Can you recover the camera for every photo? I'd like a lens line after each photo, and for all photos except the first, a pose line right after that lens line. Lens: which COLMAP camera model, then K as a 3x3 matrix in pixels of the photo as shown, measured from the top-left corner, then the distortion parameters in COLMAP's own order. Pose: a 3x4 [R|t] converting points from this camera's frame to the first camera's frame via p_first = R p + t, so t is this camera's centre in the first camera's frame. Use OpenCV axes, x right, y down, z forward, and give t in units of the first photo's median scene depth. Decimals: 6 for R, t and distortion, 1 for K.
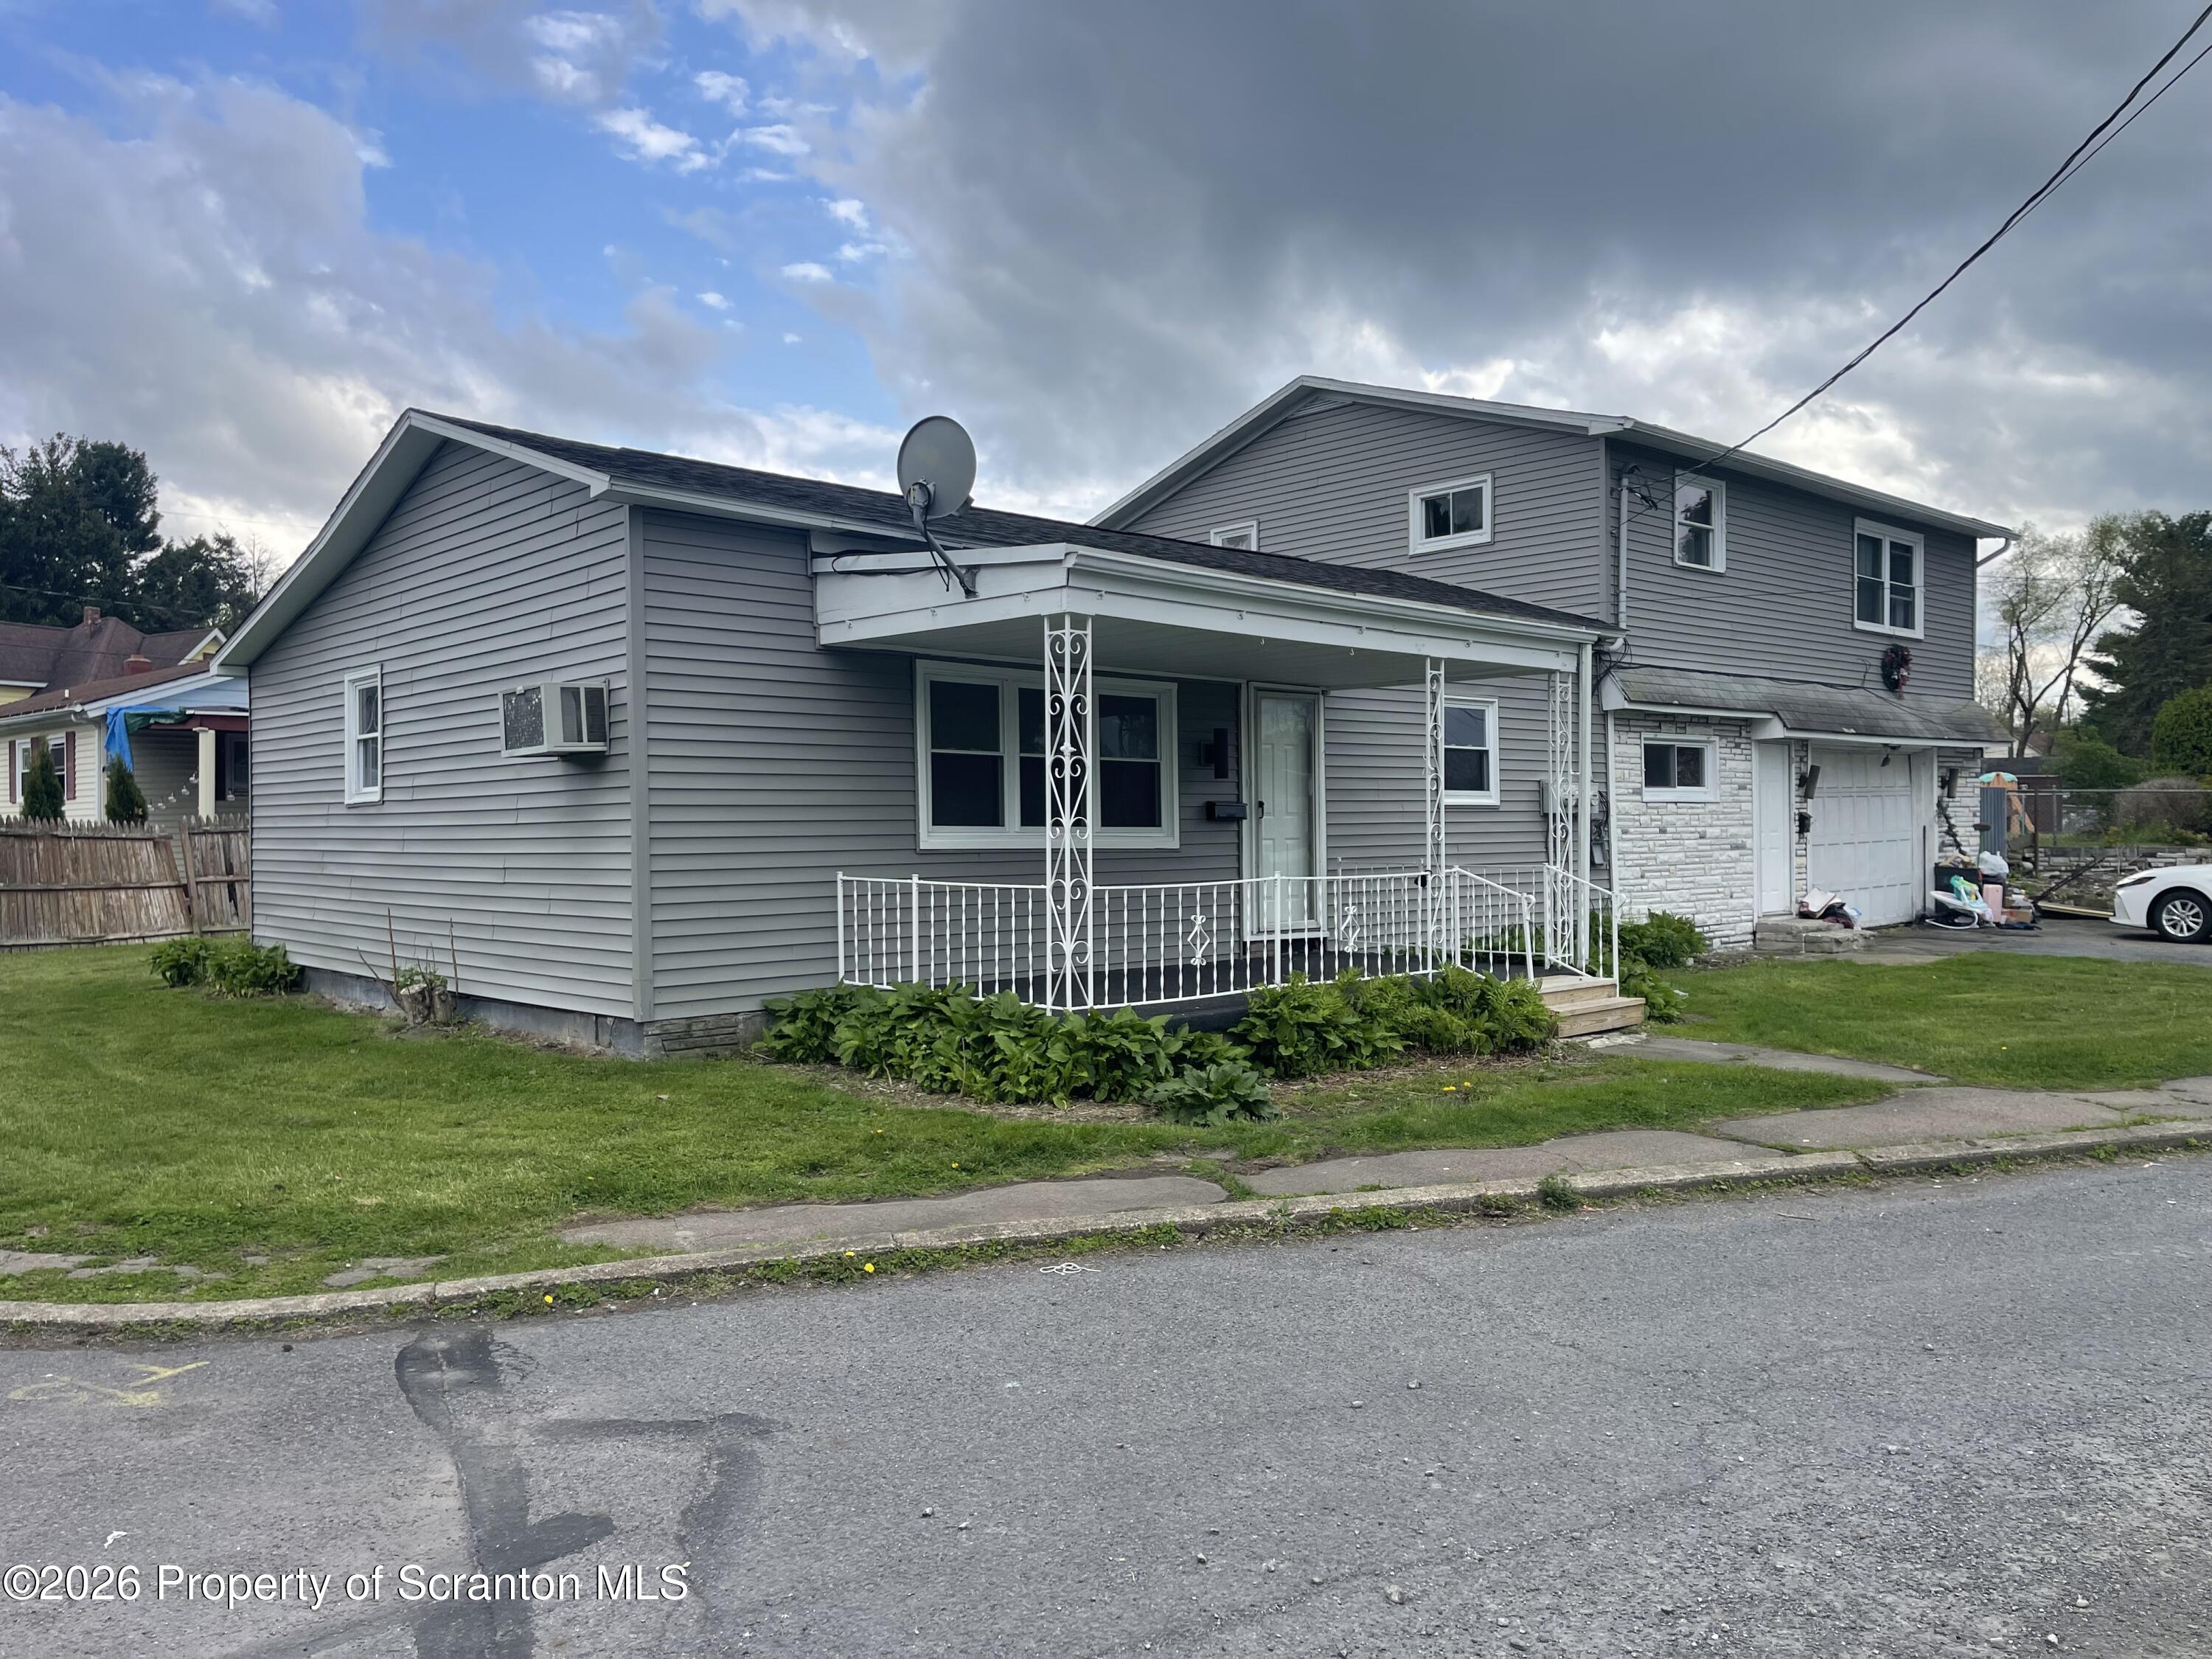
lens RADIAL K [[1662.1, 0, 1107.4], [0, 1662.1, 840.1], [0, 0, 1]] dist [0.053424, -0.007366]
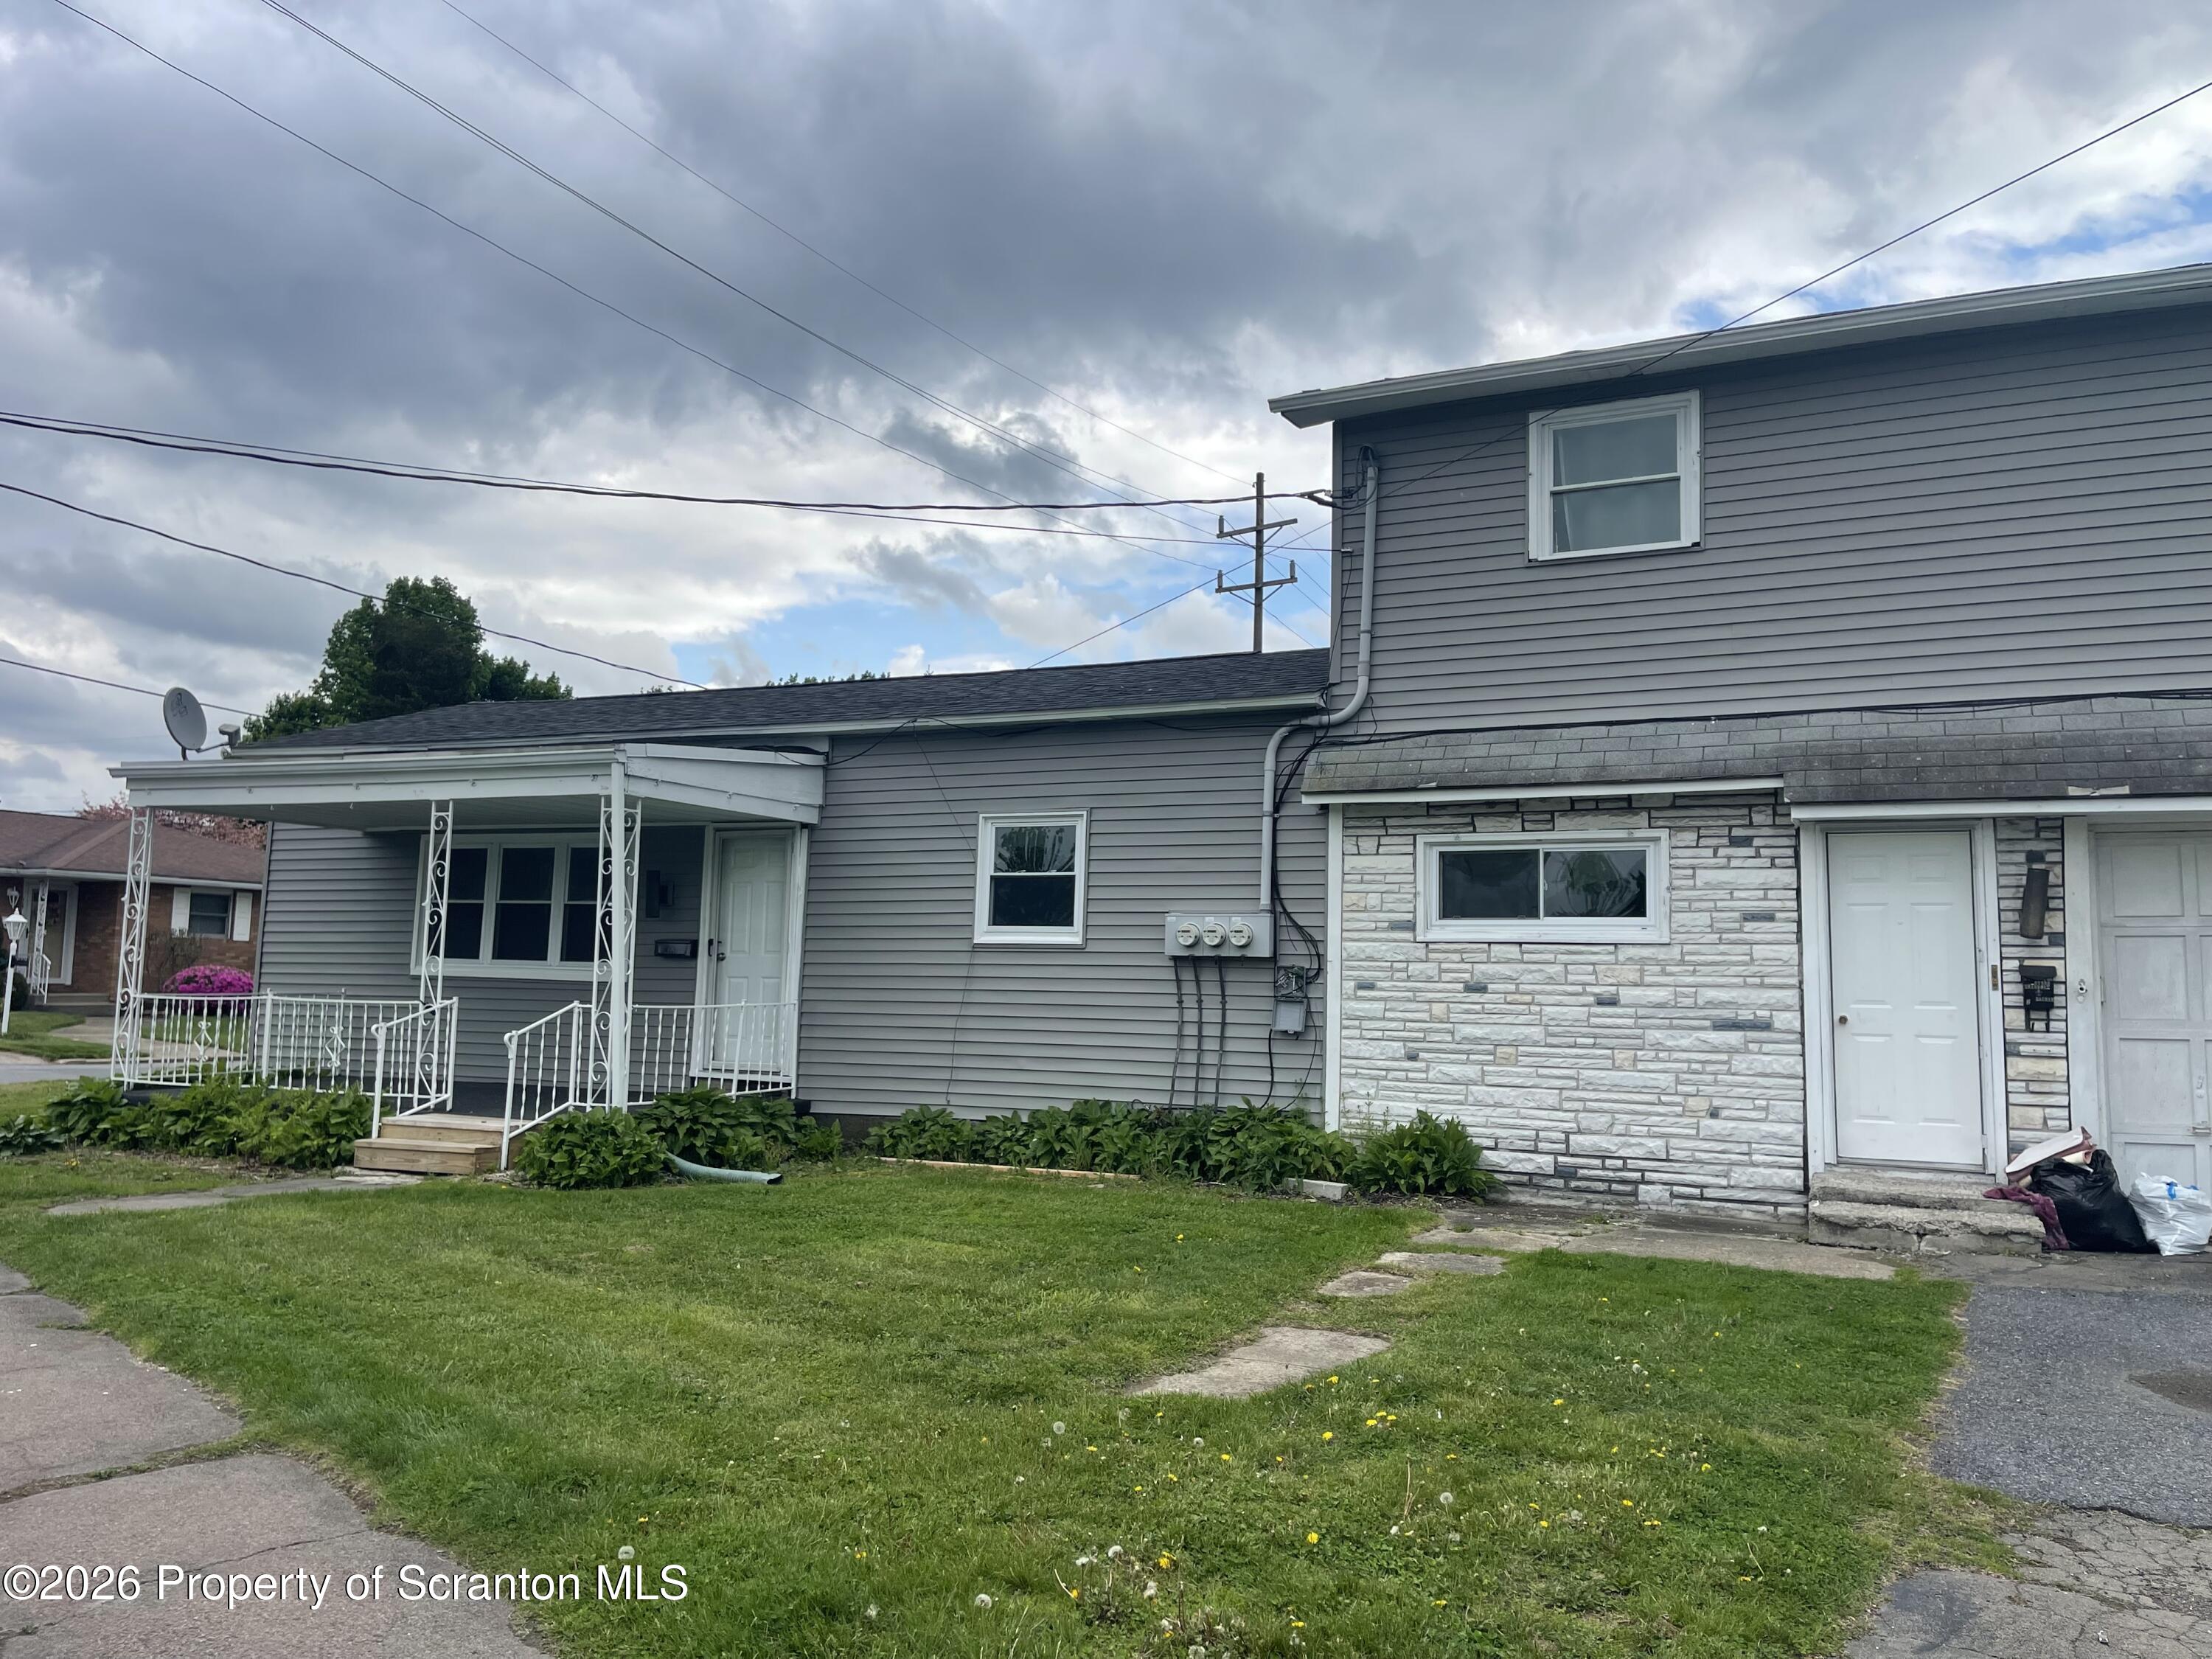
lens RADIAL K [[1662.1, 0, 1108.6], [0, 1662.1, 810.5], [0, 0, 1]] dist [0.053424, -0.007366]
pose [[0.377698, -0.082774, -0.922222, 1.138219], [-0.029511, 0.994414, -0.101339, -0.005715], [0.925458, 0.065491, 0.373146, 0.839198]]
